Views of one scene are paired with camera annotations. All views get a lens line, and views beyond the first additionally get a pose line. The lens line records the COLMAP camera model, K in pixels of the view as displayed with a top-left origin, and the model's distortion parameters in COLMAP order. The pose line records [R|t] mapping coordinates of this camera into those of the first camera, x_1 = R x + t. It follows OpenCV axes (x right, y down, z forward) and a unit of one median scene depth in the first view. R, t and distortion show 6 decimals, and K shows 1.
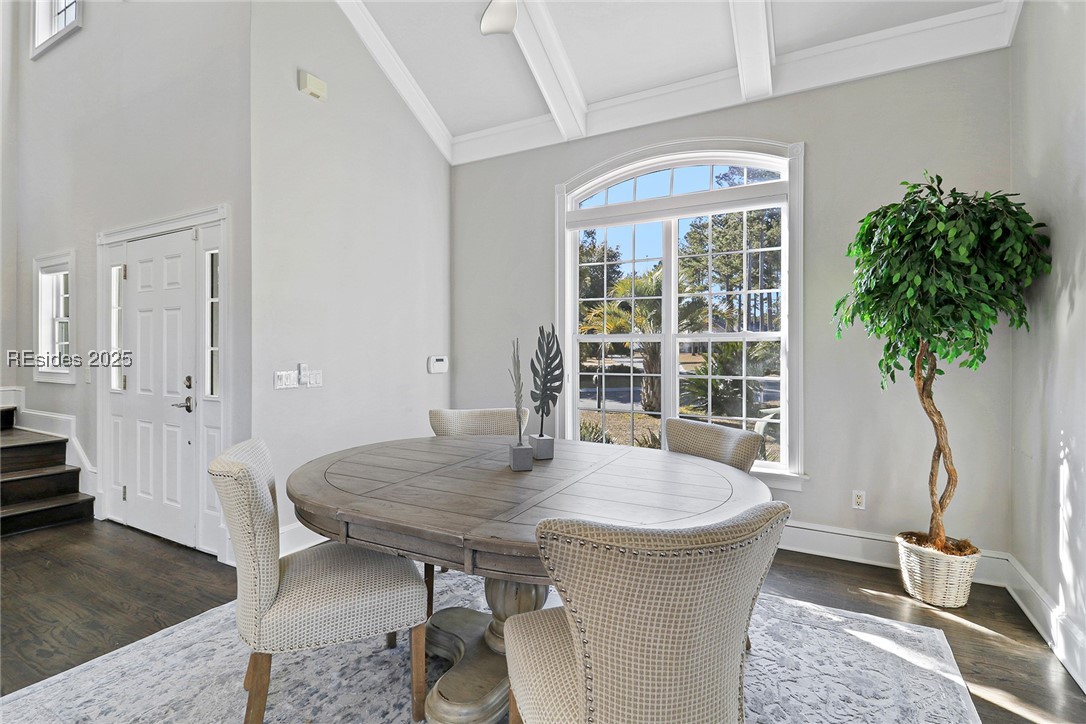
lens RADIAL K [[518.1, 0, 542.1], [0, 518.1, 353.5], [0, 0, 1]] dist [-0.003714, -0.000004]
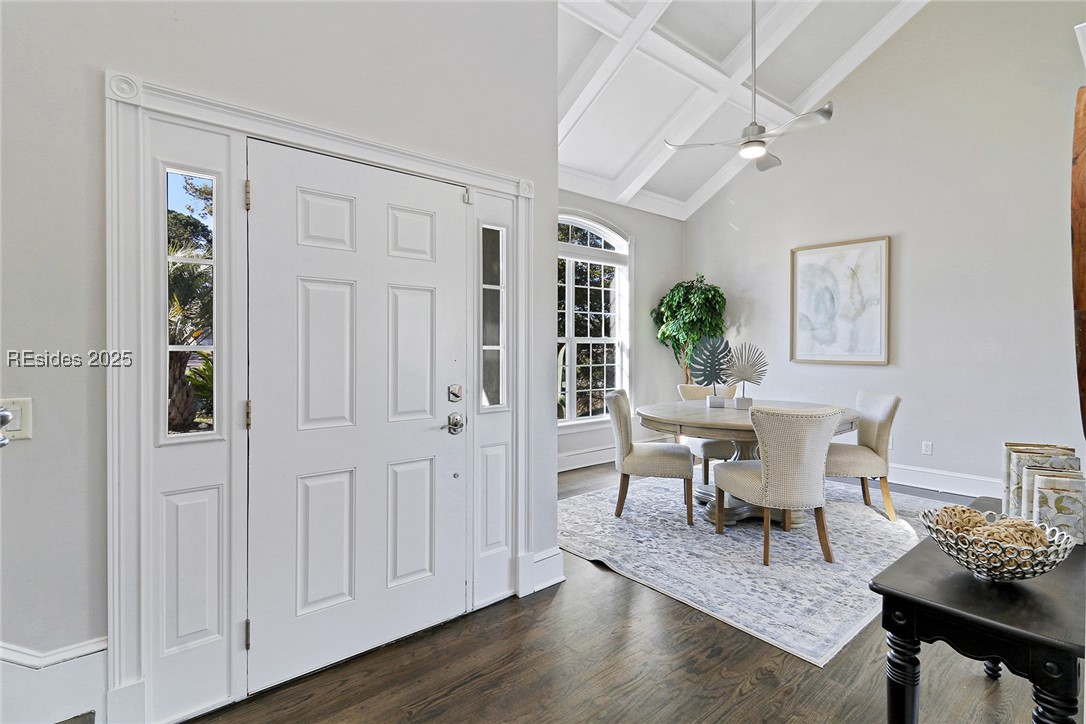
lens RADIAL K [[518.1, 0, 542.6], [0, 518.1, 356.1], [0, 0, 1]] dist [-0.003714, -0.000004]
pose [[0.362905, -0.015923, 0.931690, -1.312580], [0.006947, 0.999872, 0.014382, -0.007703], [-0.931800, 0.001253, 0.362969, 0.615884]]
